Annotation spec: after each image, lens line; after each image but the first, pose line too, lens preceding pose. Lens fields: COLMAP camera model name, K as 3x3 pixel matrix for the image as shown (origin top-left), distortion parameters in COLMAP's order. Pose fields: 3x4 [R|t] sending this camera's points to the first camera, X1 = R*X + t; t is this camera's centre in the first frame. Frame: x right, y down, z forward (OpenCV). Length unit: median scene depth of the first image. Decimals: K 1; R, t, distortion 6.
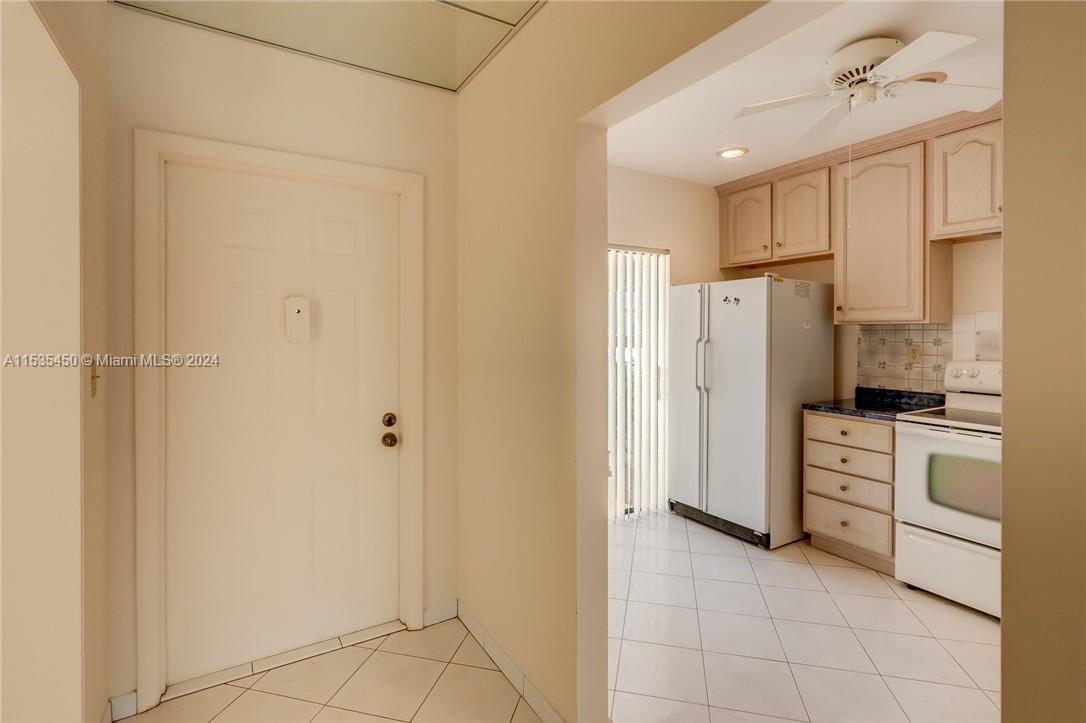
lens RADIAL K [[524.3, 0, 517.3], [0, 524.3, 335.8], [0, 0, 1]] dist [-0.010563, -0.000330]
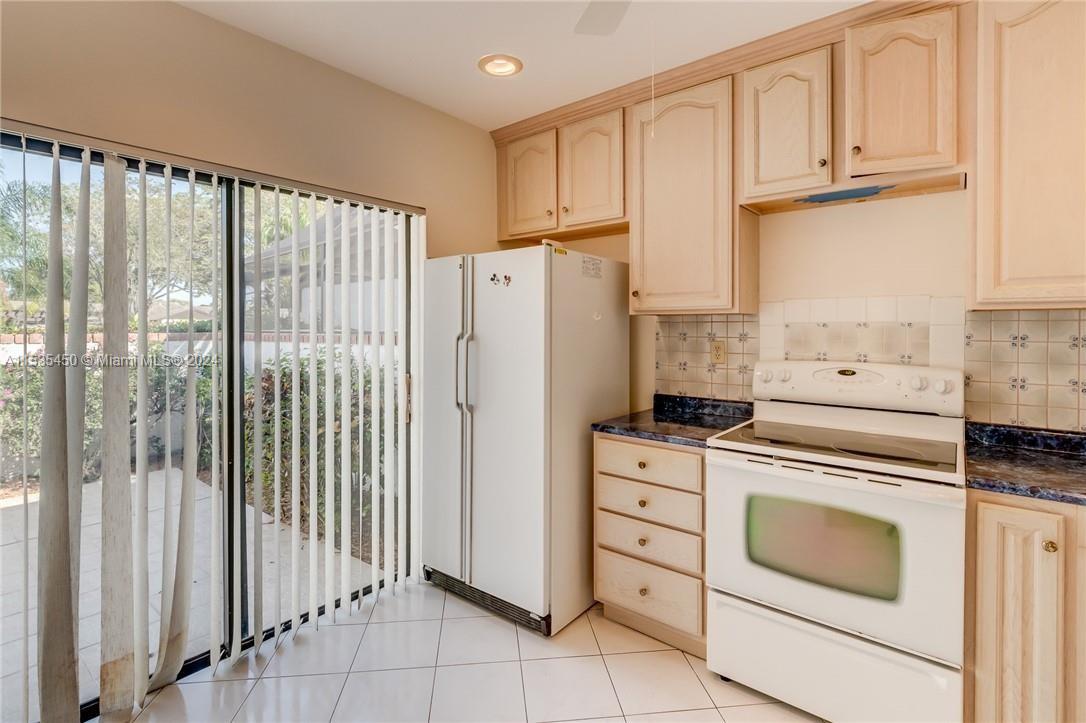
lens RADIAL K [[511.4, 0, 538.4], [0, 511.4, 329.7], [0, 0, 1]] dist [0.000435, 0.000104]
pose [[0.932702, -0.003742, 0.360629, 0.220409], [0.004089, 0.999992, -0.000200, -0.000263], [-0.360625, 0.001661, 0.932709, 0.363621]]
